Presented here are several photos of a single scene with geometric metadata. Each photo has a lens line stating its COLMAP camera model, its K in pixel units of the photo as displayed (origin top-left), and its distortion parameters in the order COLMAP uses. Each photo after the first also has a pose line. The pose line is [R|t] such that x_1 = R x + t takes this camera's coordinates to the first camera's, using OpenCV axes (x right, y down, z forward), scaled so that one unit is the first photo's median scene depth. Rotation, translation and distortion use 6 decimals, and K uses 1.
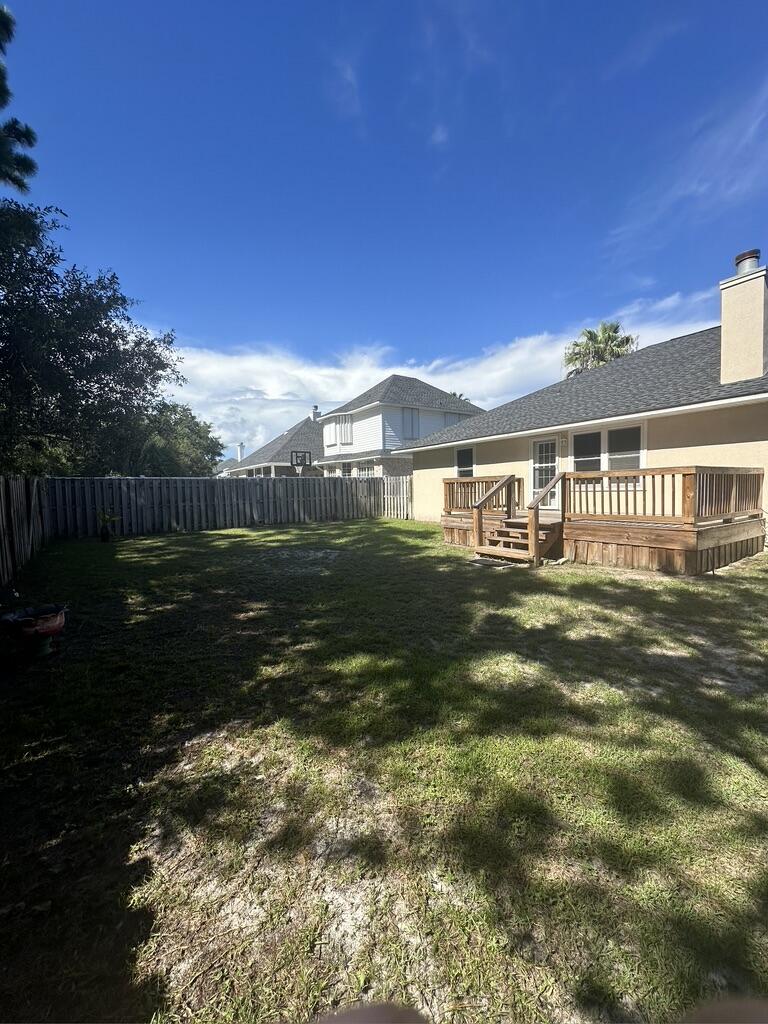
lens RADIAL K [[408.8, 0, 381.3], [0, 408.8, 508.3], [0, 0, 1]] dist [-0.003393, 0.000775]
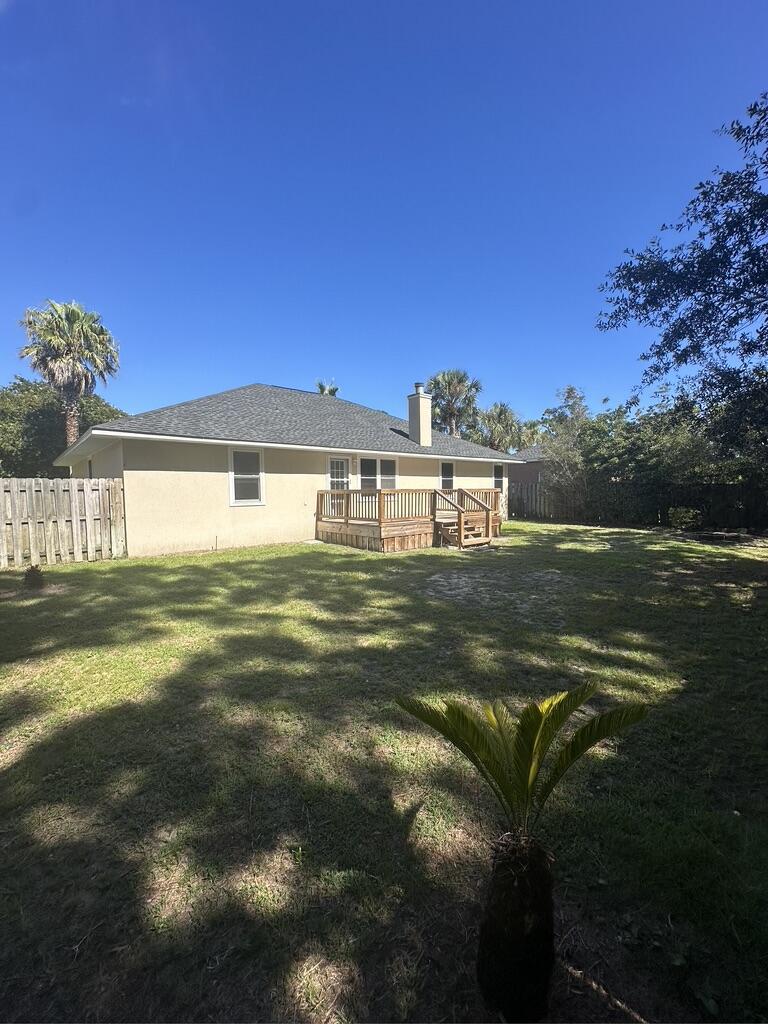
lens RADIAL K [[408.8, 0, 379.8], [0, 408.8, 515.1], [0, 0, 1]] dist [-0.003393, 0.000775]
pose [[-0.109765, -0.013496, 0.993866, -0.637379], [0.072212, 0.997157, 0.021516, -0.022227], [-0.991331, 0.074130, -0.108478, 0.882337]]
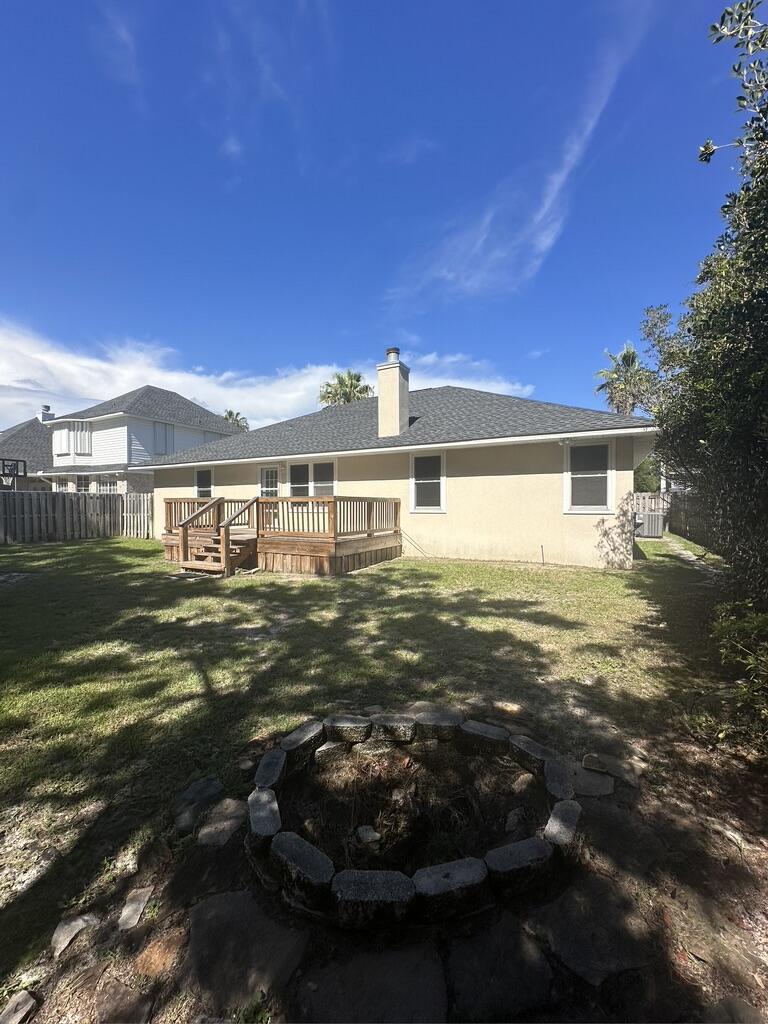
lens RADIAL K [[408.8, 0, 382.3], [0, 408.8, 513.5], [0, 0, 1]] dist [-0.003393, 0.000775]
pose [[0.879553, 0.012899, 0.475627, 0.114727], [0.002819, 0.999474, -0.032319, 0.000434], [-0.475793, 0.029767, 0.879053, -0.139344]]
